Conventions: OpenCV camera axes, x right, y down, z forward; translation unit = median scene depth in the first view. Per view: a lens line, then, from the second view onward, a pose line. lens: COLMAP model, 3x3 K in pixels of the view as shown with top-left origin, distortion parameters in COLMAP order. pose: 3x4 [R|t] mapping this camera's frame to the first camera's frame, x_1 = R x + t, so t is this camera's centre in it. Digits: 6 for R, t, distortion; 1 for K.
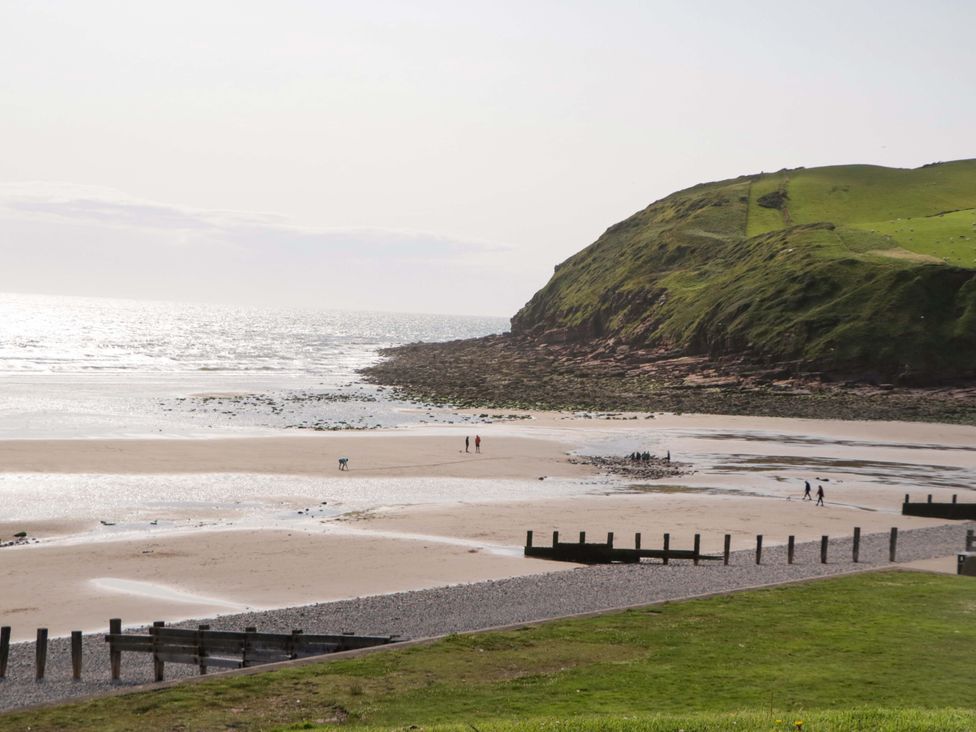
lens RADIAL K [[1926.6, 0, 487.9], [0, 1926.6, 411.8], [0, 0, 1]] dist [0.172876, 0.292635]
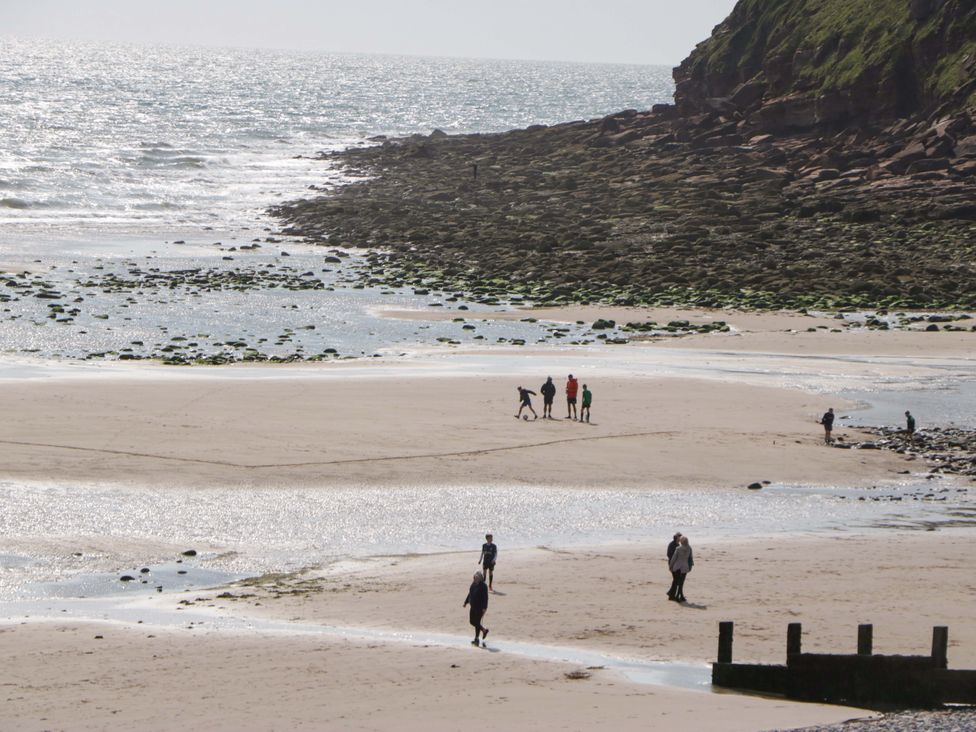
lens RADIAL K [[1926.6, 0, 487.9], [0, 1926.6, 411.8], [0, 0, 1]] dist [0.172876, 0.292635]
pose [[0.999359, -0.006510, 0.035215, -0.039044], [0.005620, 0.999663, 0.025325, 0.009656], [-0.035368, -0.025111, 0.999059, 0.615684]]
